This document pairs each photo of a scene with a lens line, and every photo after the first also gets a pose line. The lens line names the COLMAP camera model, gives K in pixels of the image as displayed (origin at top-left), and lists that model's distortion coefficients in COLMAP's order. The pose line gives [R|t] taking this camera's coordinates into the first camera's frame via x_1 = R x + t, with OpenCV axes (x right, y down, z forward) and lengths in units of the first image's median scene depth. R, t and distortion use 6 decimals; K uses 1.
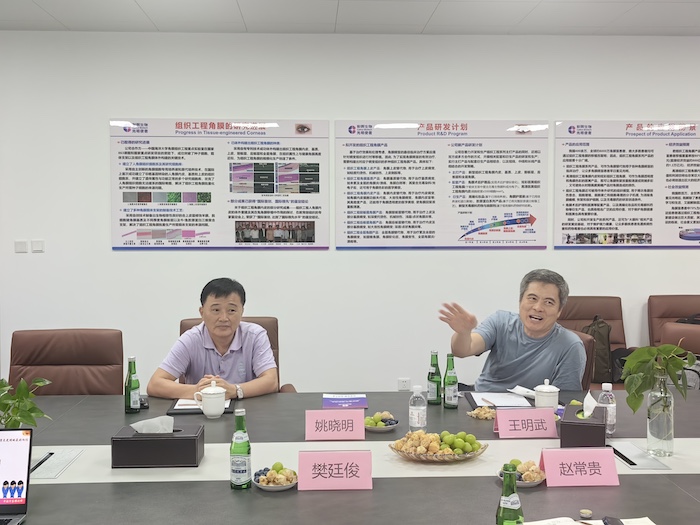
lens RADIAL K [[815.7, 0, 347.7], [0, 815.7, 258.4], [0, 0, 1]] dist [0.044608, 0.000000]
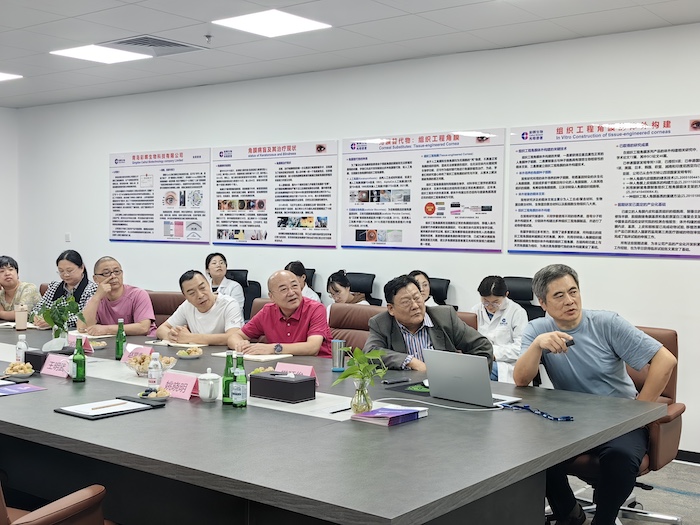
lens RADIAL K [[881.8, 0, 350.6], [0, 881.8, 266.0], [0, 0, 1]] dist [0.003756, 0.000000]
pose [[0.752107, 0.038331, -0.657926, 1.073911], [-0.038485, 0.999158, 0.014217, -0.004494], [0.657917, 0.014628, 0.752949, 0.051173]]
